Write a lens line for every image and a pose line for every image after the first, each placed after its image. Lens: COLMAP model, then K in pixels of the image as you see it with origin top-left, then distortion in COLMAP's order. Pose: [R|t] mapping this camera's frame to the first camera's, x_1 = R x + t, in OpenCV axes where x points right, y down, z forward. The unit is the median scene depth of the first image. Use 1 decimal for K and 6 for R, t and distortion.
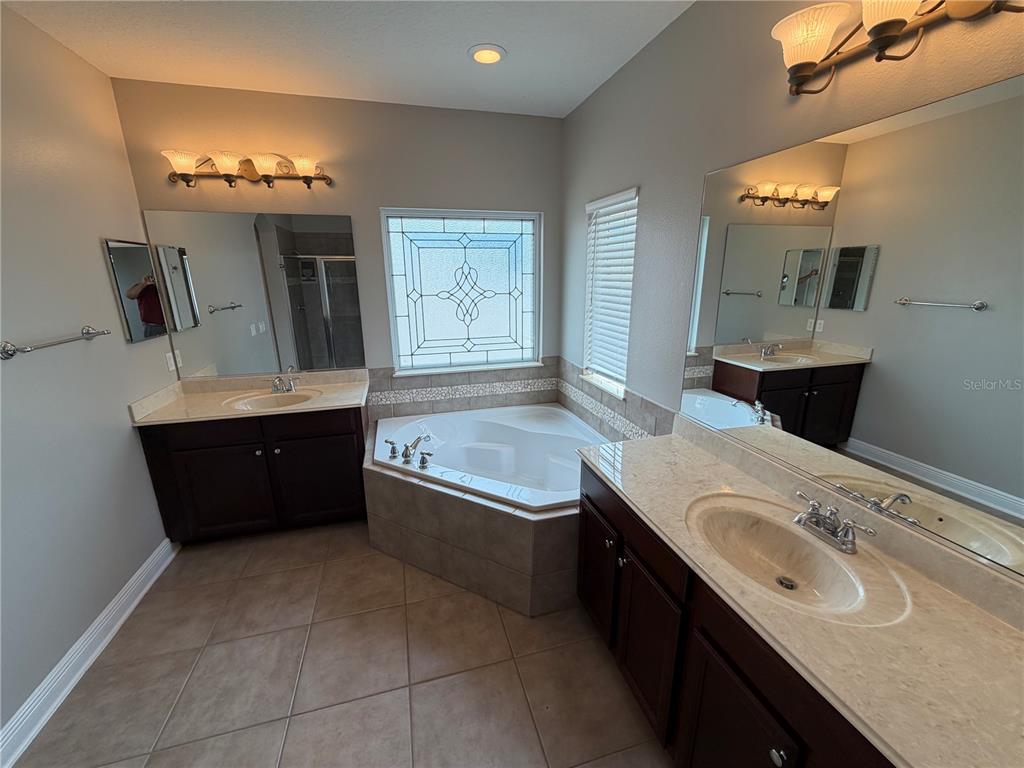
lens RADIAL K [[411.0, 0, 508.8], [0, 411.0, 386.1], [0, 0, 1]] dist [0.000907, 0.000129]
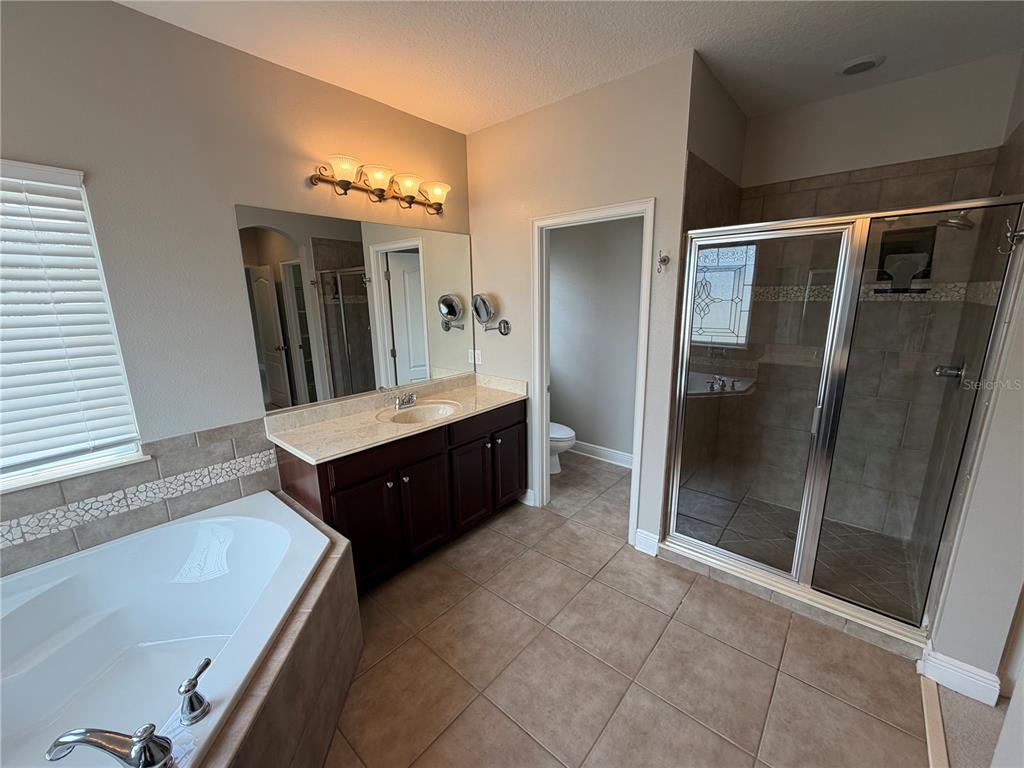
lens RADIAL K [[411.0, 0, 512.7], [0, 411.0, 385.5], [0, 0, 1]] dist [0.000907, 0.000129]
pose [[-0.564795, -0.165701, 0.808424, -0.803952], [0.237716, 0.905441, 0.351663, -0.229561], [-0.790251, 0.390793, -0.471999, 0.934260]]
